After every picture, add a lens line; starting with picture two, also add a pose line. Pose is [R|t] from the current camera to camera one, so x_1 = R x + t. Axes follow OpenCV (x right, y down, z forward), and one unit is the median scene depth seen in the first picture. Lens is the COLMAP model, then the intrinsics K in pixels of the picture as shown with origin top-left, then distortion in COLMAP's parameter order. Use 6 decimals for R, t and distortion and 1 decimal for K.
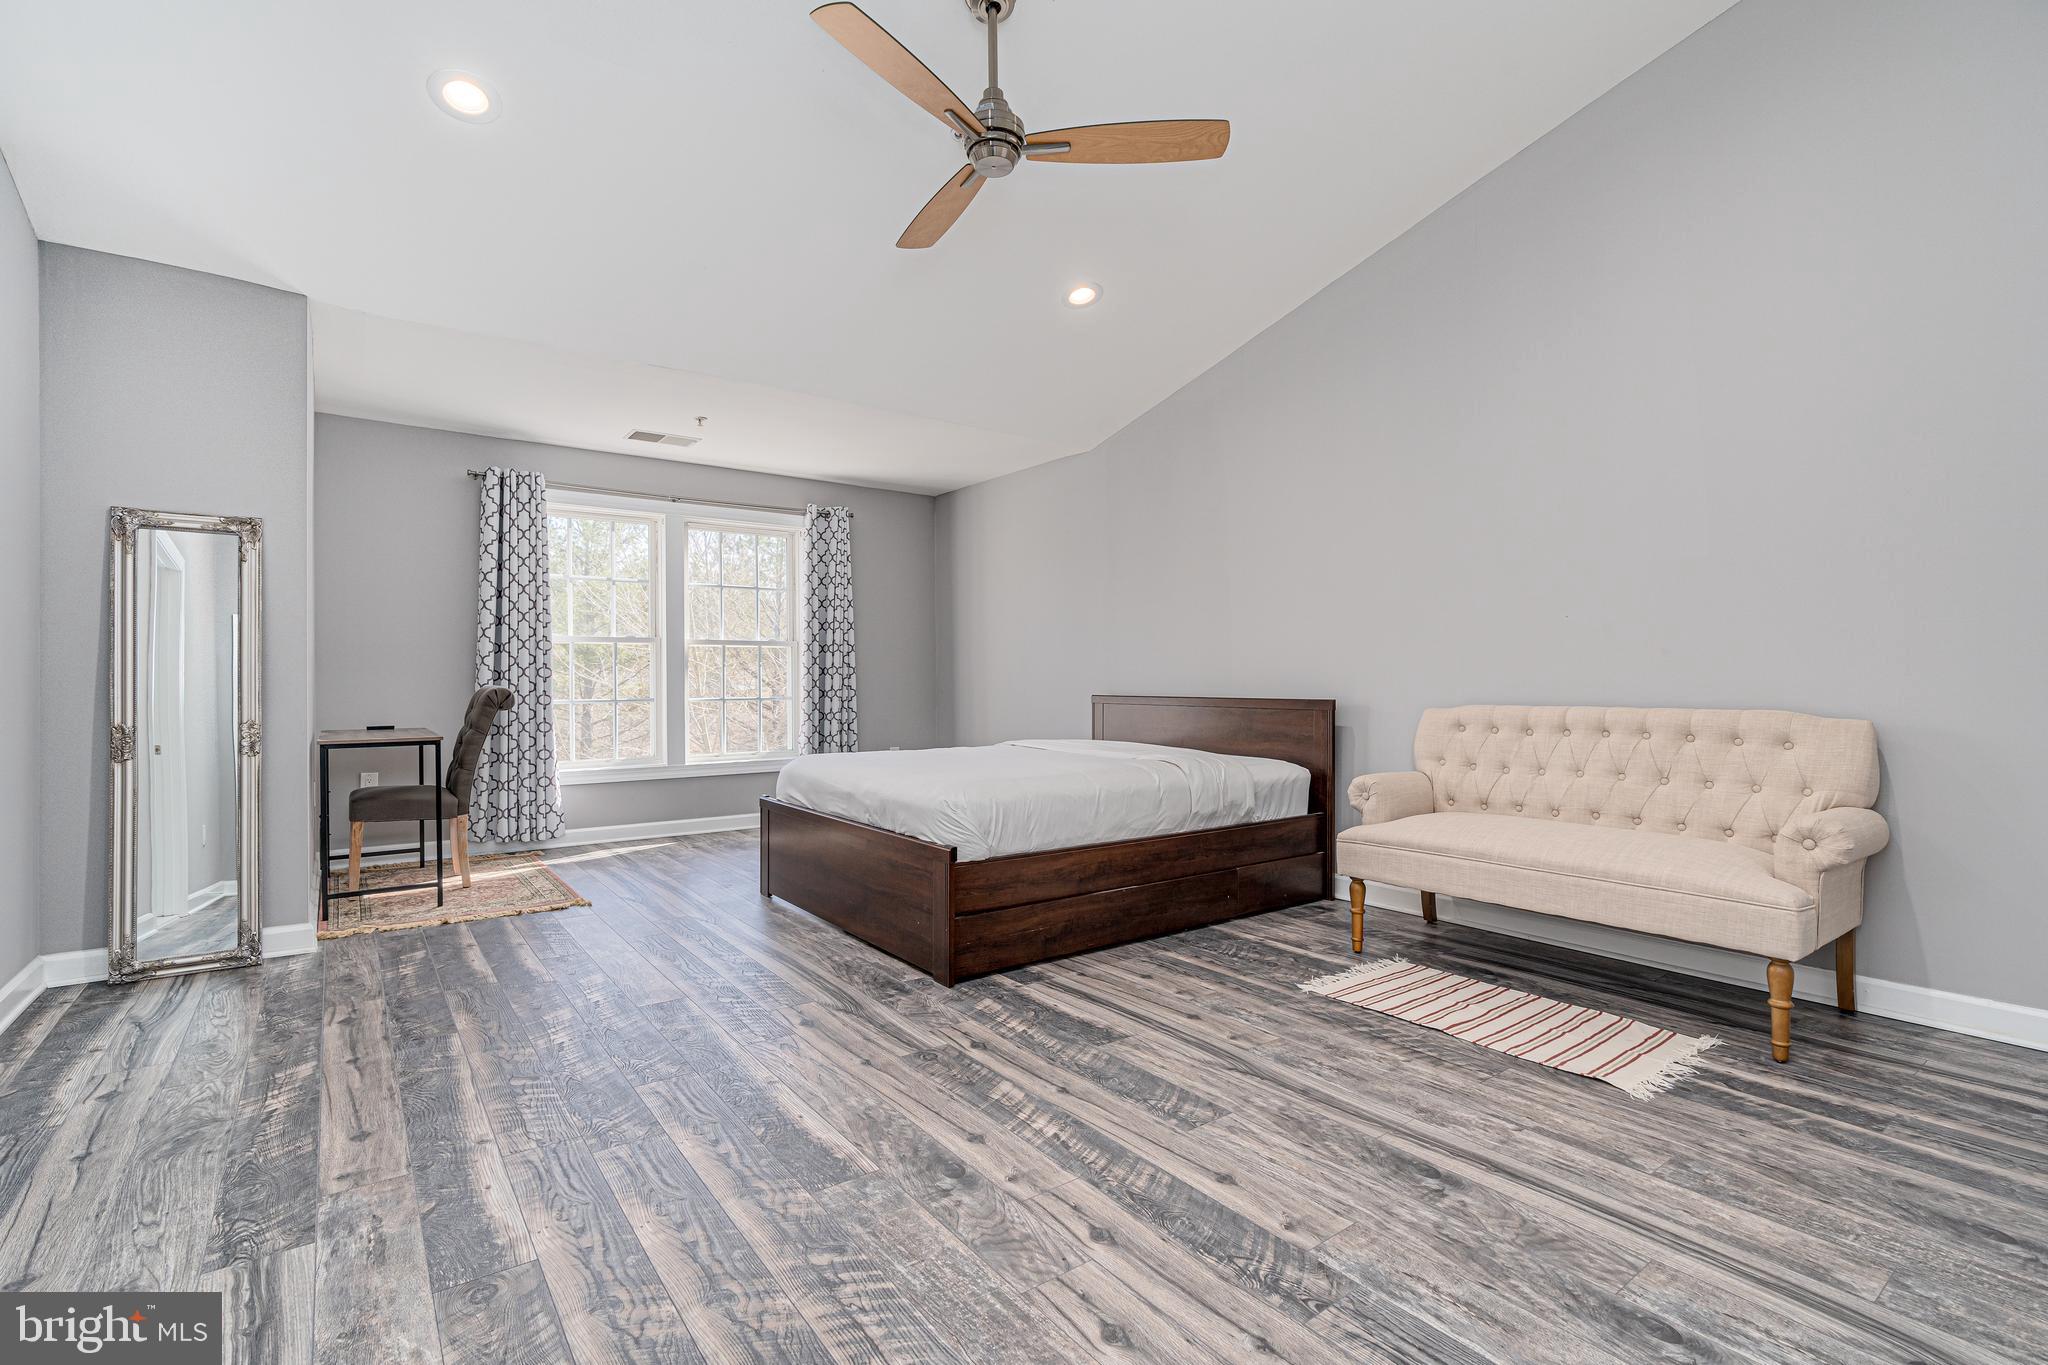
lens RADIAL K [[928.6, 0, 1001.3], [0, 928.6, 684.6], [0, 0, 1]] dist [-0.006590, 0.000295]
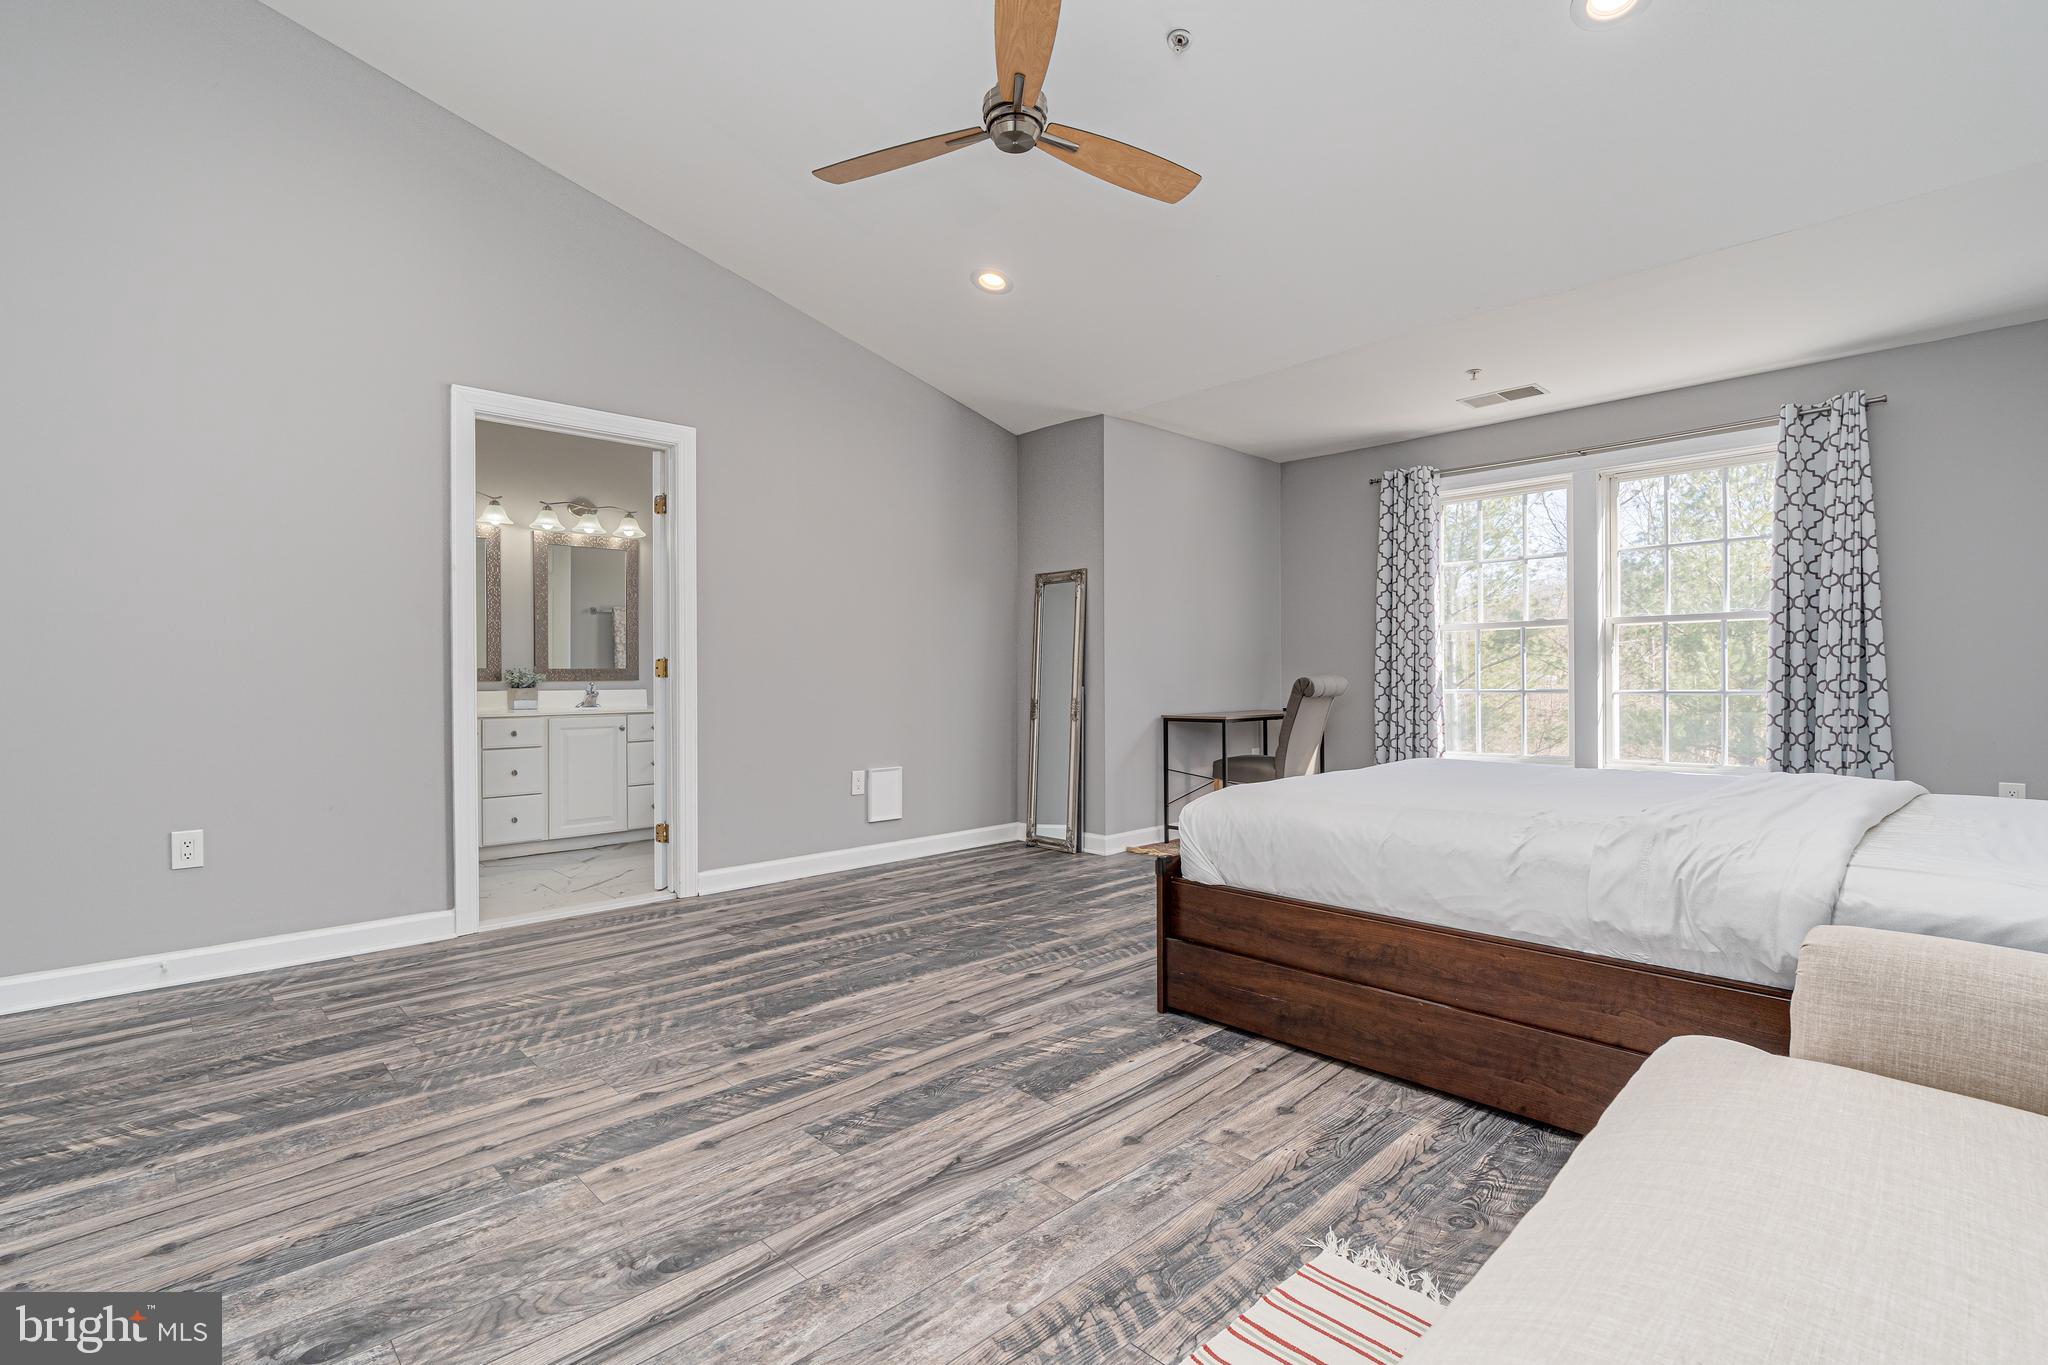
lens RADIAL K [[928.6, 0, 1001.3], [0, 928.6, 684.6], [0, 0, 1]] dist [-0.006590, 0.000295]
pose [[0.134268, 0.008900, -0.990905, 0.991086], [0.005249, 0.999939, 0.009692, -0.001146], [0.990931, -0.006502, 0.134214, 0.888691]]
